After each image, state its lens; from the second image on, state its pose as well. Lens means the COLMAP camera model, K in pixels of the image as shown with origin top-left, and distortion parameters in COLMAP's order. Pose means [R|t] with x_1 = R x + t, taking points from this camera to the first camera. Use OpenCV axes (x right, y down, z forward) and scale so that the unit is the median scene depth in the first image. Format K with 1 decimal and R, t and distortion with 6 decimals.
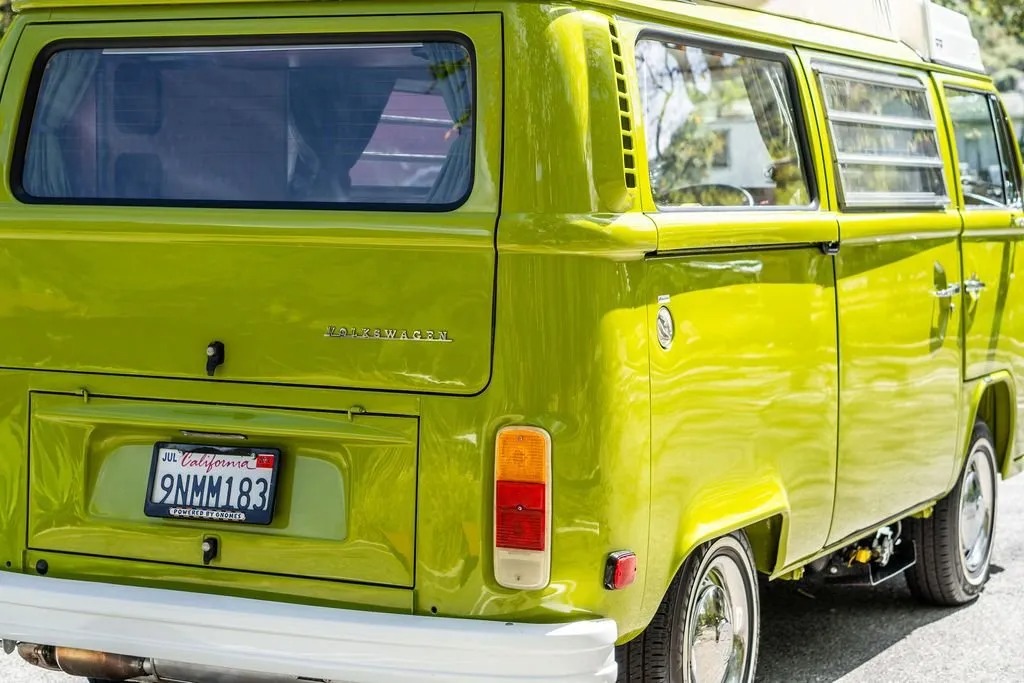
lens RADIAL K [[2157.1, 0, 512.0], [0, 2157.1, 341.5], [0, 0, 1]] dist [0.033970, 0.424803]
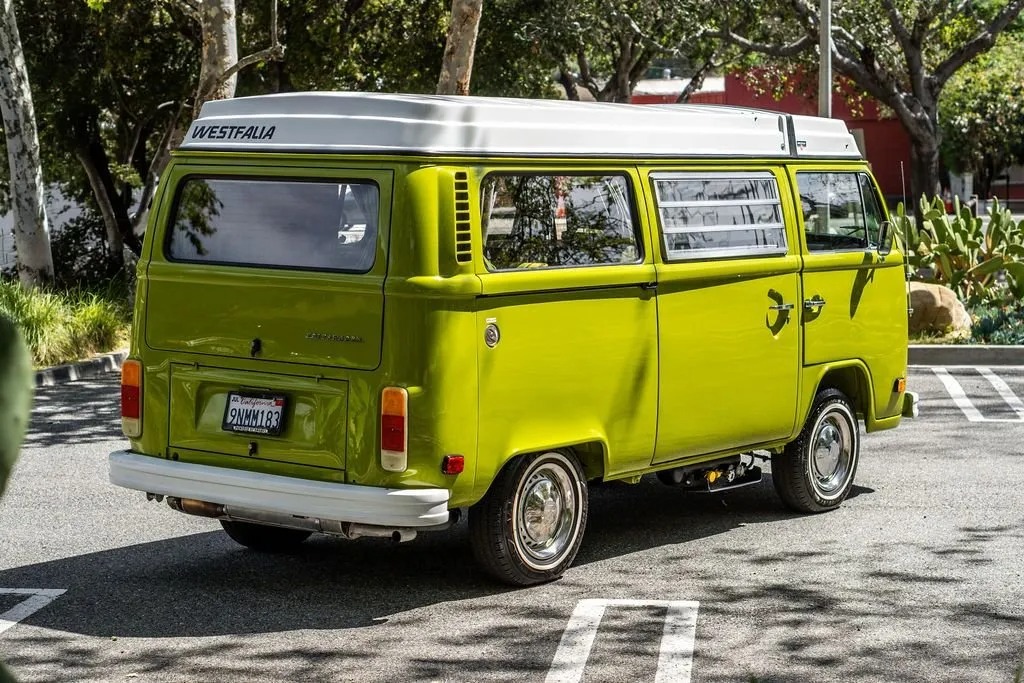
lens RADIAL K [[2157.1, 0, 512.0], [0, 2157.1, 341.5], [0, 0, 1]] dist [0.033970, 0.424803]
pose [[0.980499, 0.019039, -0.195599, 0.451210], [-0.015554, 0.999692, 0.019337, -0.037554], [0.195907, -0.015918, 0.980493, -0.809547]]
